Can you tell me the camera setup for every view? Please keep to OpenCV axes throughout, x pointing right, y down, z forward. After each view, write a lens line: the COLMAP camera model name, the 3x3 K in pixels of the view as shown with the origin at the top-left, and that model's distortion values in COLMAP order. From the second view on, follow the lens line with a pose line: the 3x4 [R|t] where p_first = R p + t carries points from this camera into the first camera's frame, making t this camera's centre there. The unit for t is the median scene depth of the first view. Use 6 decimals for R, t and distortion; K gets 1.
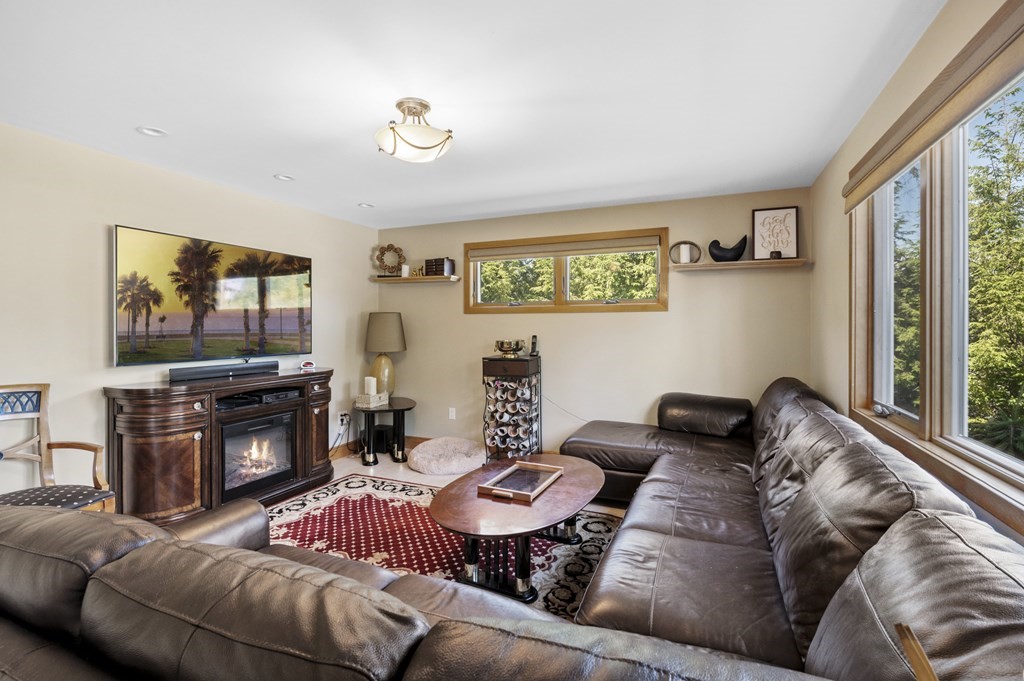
lens RADIAL K [[468.0, 0, 513.4], [0, 468.0, 330.7], [0, 0, 1]] dist [-0.009825, -0.000082]
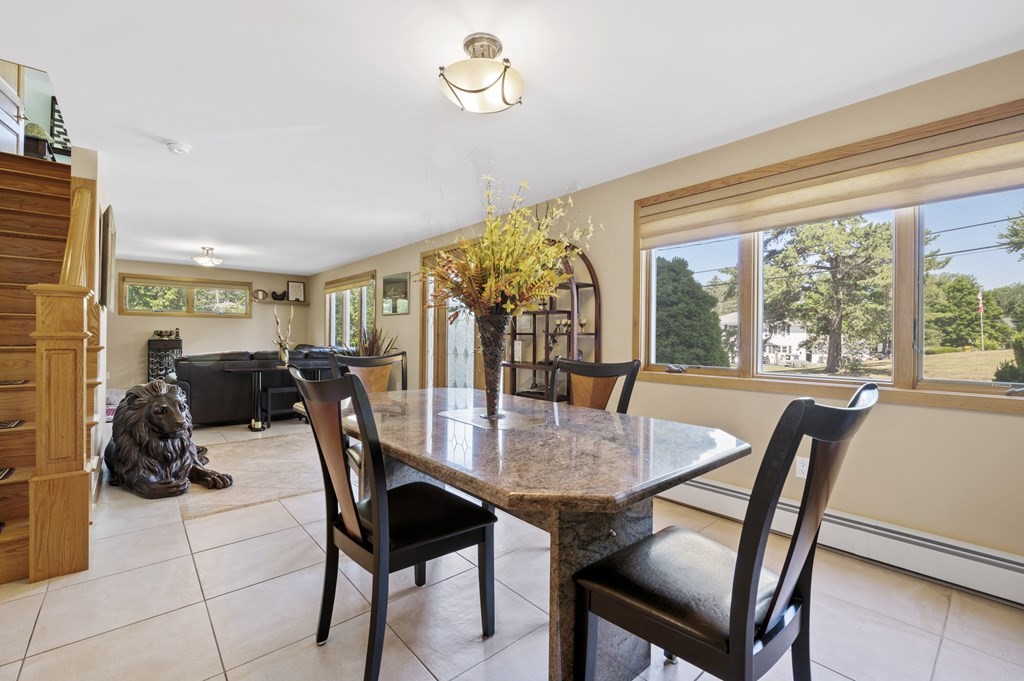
lens RADIAL K [[456.1, 0, 514.9], [0, 456.1, 336.0], [0, 0, 1]] dist [0.001980, 0.000040]
pose [[0.451614, 0.005655, 0.892195, -1.016977], [0.000511, 0.999978, -0.006597, 0.056499], [-0.892213, 0.003435, 0.451602, -1.101277]]
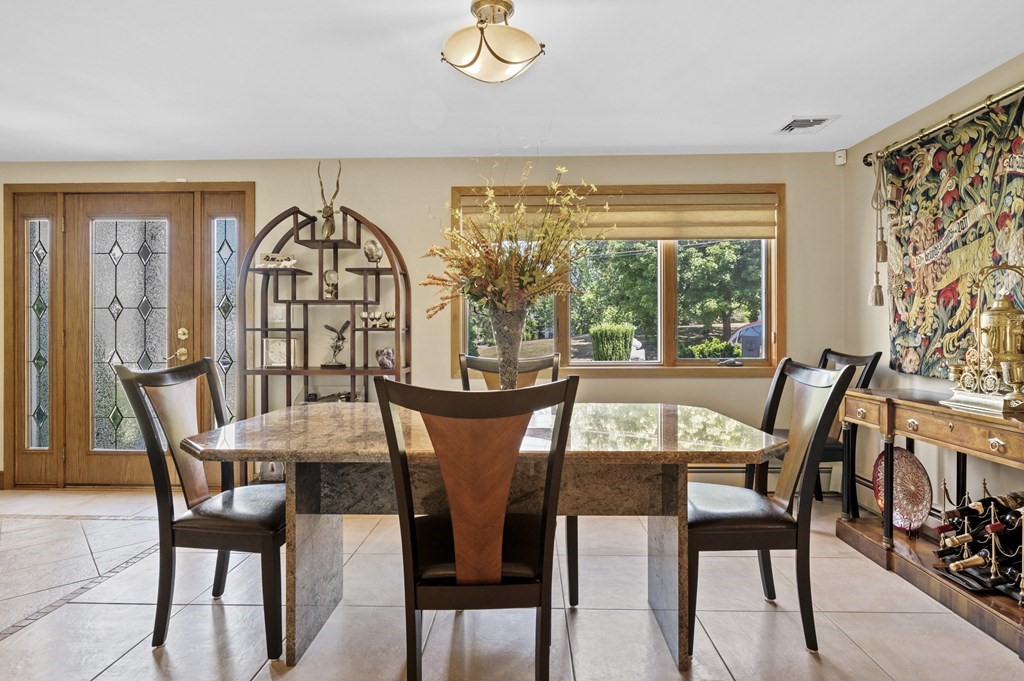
lens RADIAL K [[551.6, 0, 510.7], [0, 551.6, 333.0], [0, 0, 1]] dist [-0.005022, 0.000038]
pose [[-0.356808, -0.001287, 0.934177, -1.094777], [0.009738, 0.999940, 0.005097, 0.049994], [-0.934127, 0.010915, -0.356774, -0.682547]]
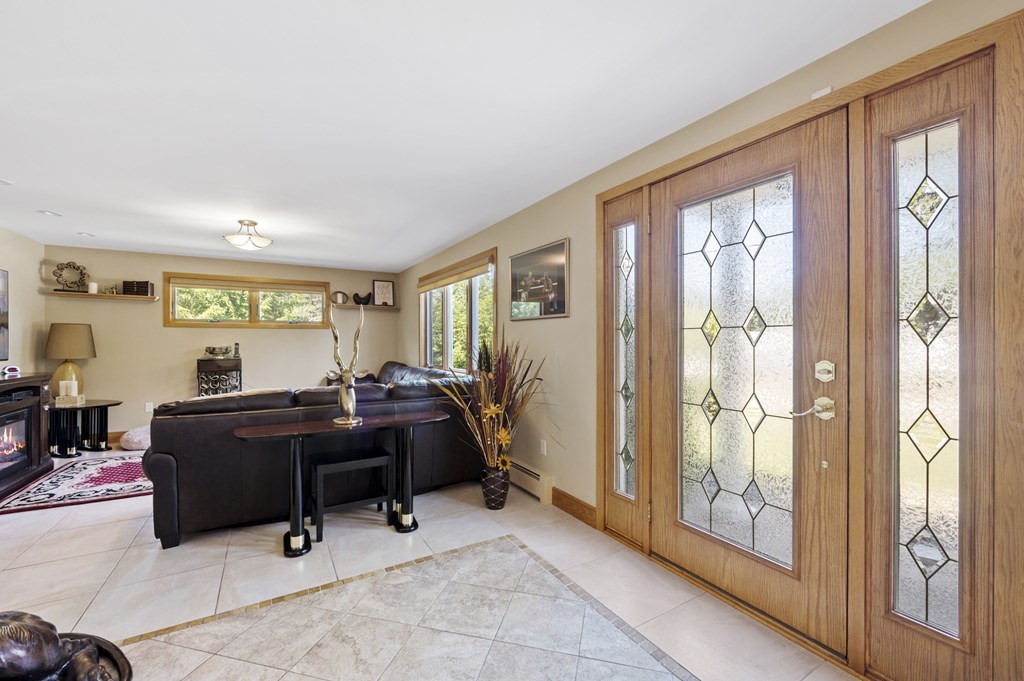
lens RADIAL K [[420.9, 0, 515.8], [0, 420.9, 342.3], [0, 0, 1]] dist [-0.007345, 0.000242]
pose [[0.594675, -0.002242, 0.803963, -0.499652], [0.009835, 0.999942, -0.004486, 0.022179], [-0.803906, 0.010575, 0.594662, -0.494286]]
